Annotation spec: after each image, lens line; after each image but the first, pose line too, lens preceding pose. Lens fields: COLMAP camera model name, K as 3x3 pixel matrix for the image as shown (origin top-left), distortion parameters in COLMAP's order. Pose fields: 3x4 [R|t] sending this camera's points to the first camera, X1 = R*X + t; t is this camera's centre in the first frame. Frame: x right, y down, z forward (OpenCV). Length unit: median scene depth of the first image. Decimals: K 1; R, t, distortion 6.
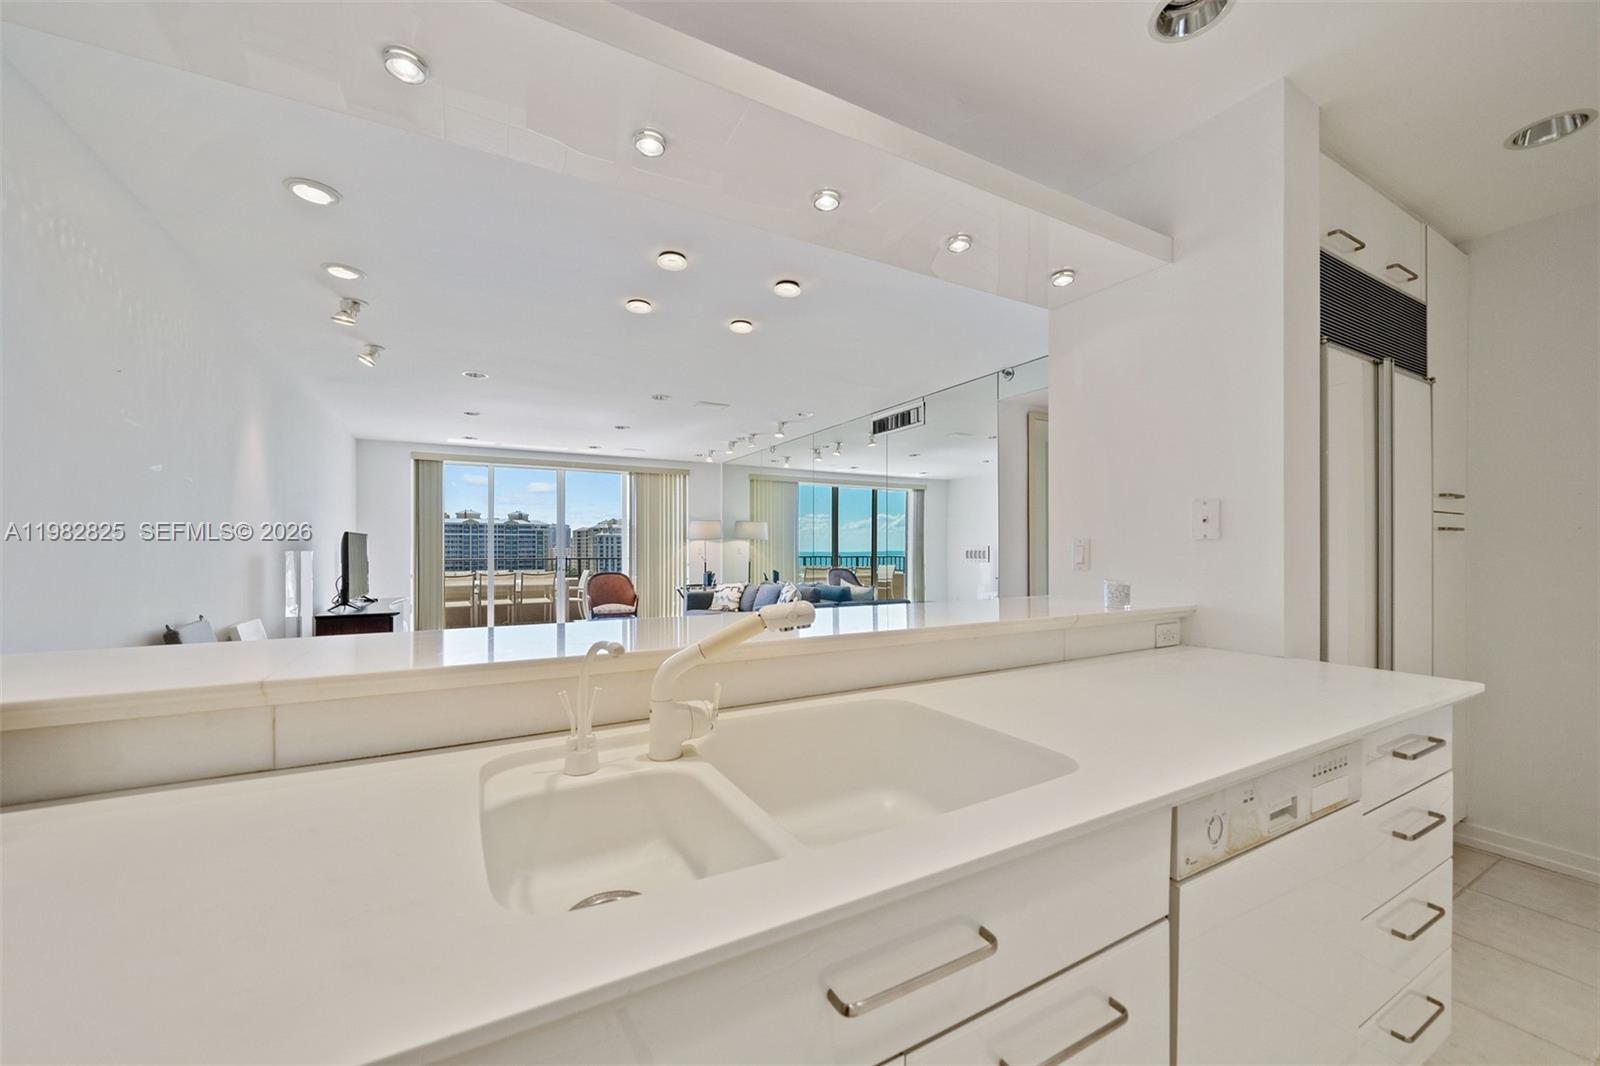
lens RADIAL K [[605.0, 0, 798.0], [0, 605.0, 544.9], [0, 0, 1]] dist [0.000076, 0.000011]
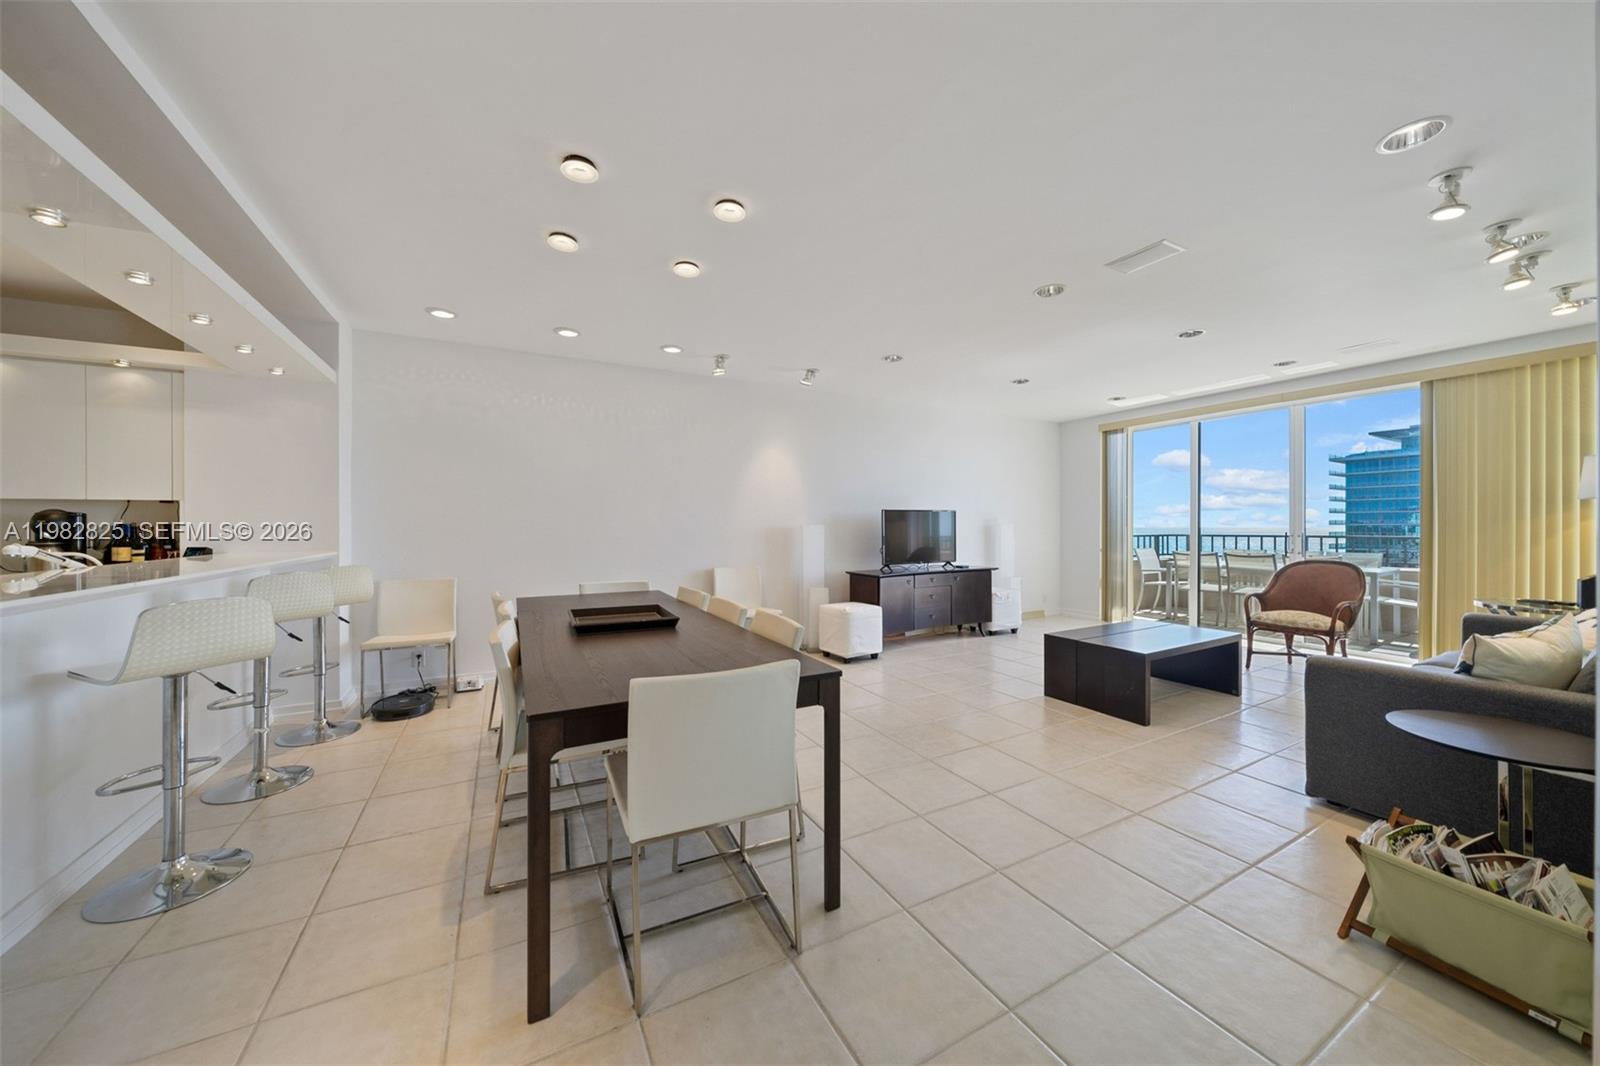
lens RADIAL K [[549.9, 0, 802.0], [0, 549.9, 527.1], [0, 0, 1]] dist [-0.000642, 0.000007]
pose [[-0.011469, 0.002644, -0.999931, 0.265957], [0.008155, 0.999963, 0.002550, 0.008580], [0.999901, -0.008125, -0.011491, 0.506377]]
